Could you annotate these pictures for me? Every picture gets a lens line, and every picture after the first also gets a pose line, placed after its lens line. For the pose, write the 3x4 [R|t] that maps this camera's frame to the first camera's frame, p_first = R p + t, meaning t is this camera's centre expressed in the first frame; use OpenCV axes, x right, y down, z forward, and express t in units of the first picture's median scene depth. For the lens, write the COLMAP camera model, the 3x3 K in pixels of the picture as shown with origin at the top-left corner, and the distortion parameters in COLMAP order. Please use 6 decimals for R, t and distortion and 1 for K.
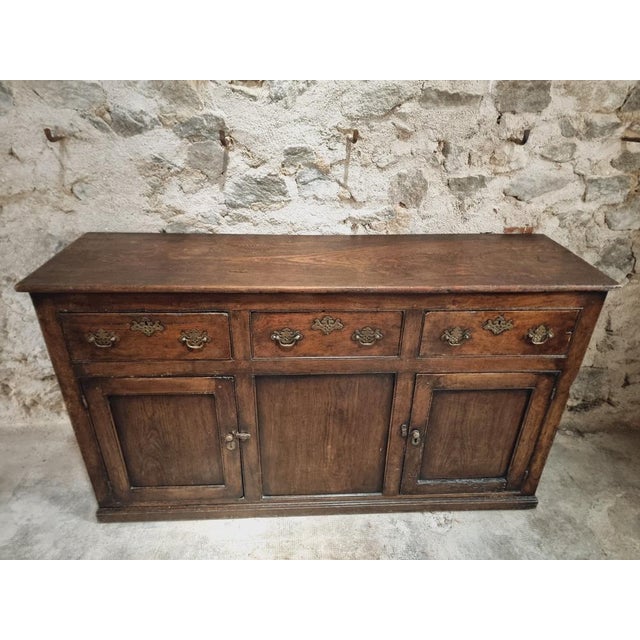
lens RADIAL K [[447.4, 0, 321.2], [0, 447.4, 328.0], [0, 0, 1]] dist [0.066395, -0.060556]
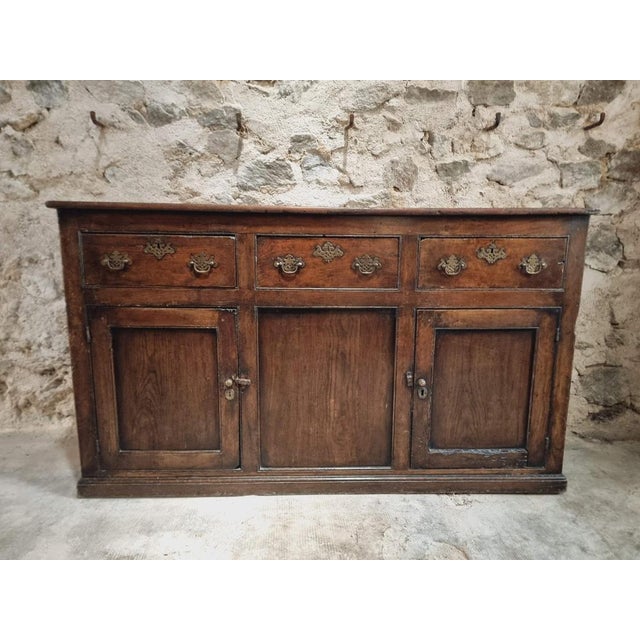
lens RADIAL K [[467.0, 0, 322.0], [0, 467.0, 329.0], [0, 0, 1]] dist [0.073690, -0.065460]
pose [[0.999830, -0.007415, -0.016894, 0.014350], [0.001610, 0.947267, -0.320442, 0.446134], [0.018379, 0.320360, 0.947117, 0.009511]]
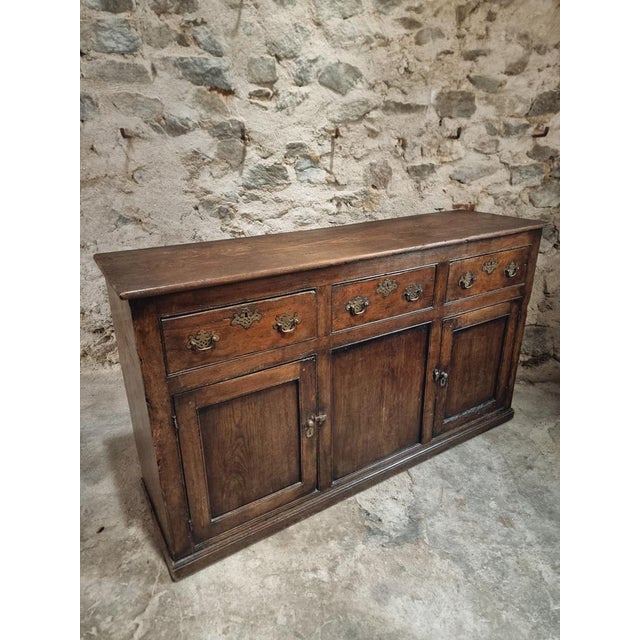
lens RADIAL K [[447.4, 0, 313.7], [0, 447.4, 325.1], [0, 0, 1]] dist [0.066395, -0.060556]
pose [[0.999782, -0.001849, -0.020798, 0.028966], [-0.000780, 0.992070, -0.125681, 0.318619], [0.020865, 0.125669, 0.991853, -0.296224]]
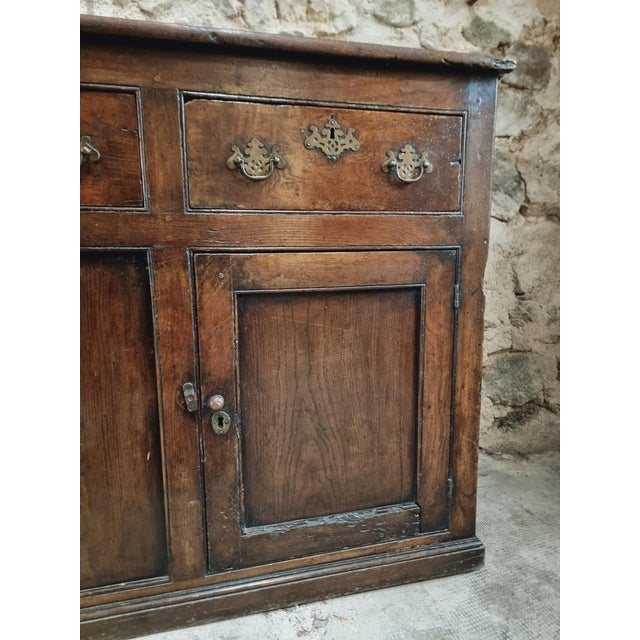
lens RADIAL K [[447.4, 0, 320.0], [0, 447.4, 324.8], [0, 0, 1]] dist [0.066395, -0.060556]
pose [[0.980730, -0.056960, 0.186882, 0.232804], [0.118277, 0.934446, -0.335890, 0.331037], [-0.155499, 0.351521, 0.923176, 0.510201]]
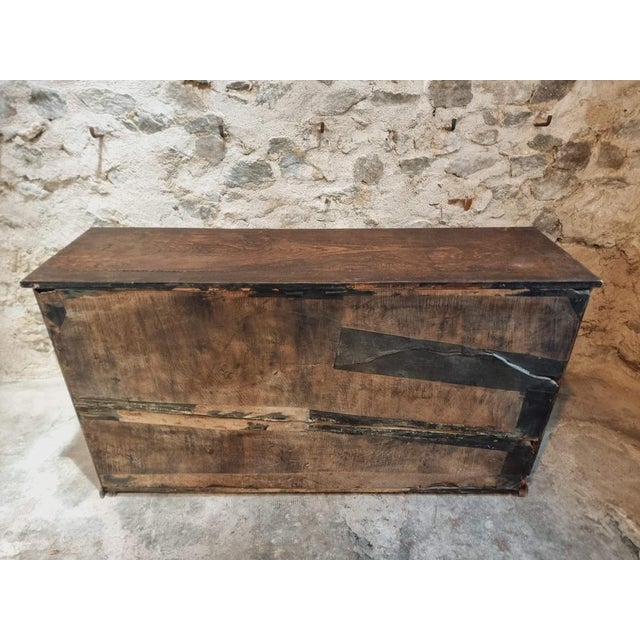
lens RADIAL K [[447.4, 0, 315.7], [0, 447.4, 315.2], [0, 0, 1]] dist [0.066395, -0.060556]
pose [[0.999294, -0.016928, -0.033529, 0.084297], [0.014191, 0.996674, -0.080244, 0.204482], [0.034776, 0.079712, 0.996211, -0.239591]]
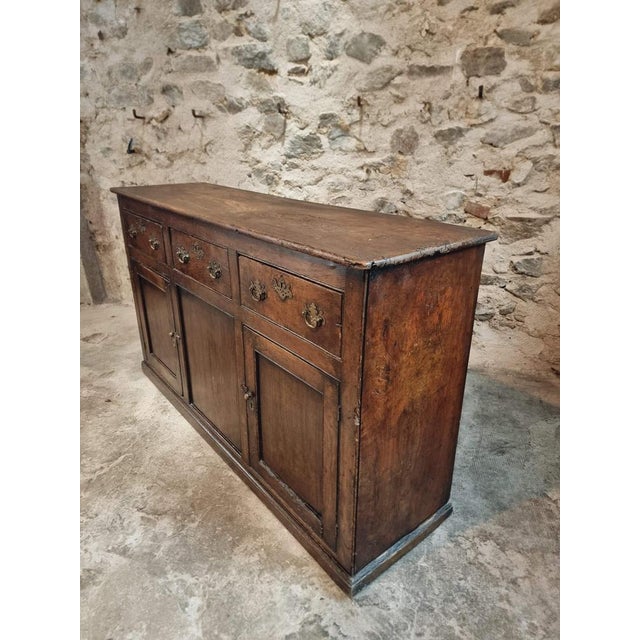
lens RADIAL K [[447.4, 0, 311.7], [0, 447.4, 323.2], [0, 0, 1]] dist [0.066395, -0.060556]
pose [[0.900394, 0.122854, -0.417370, 0.598011], [-0.173974, 0.980938, -0.086572, 0.413885], [0.398778, 0.150560, 0.904604, -0.276414]]
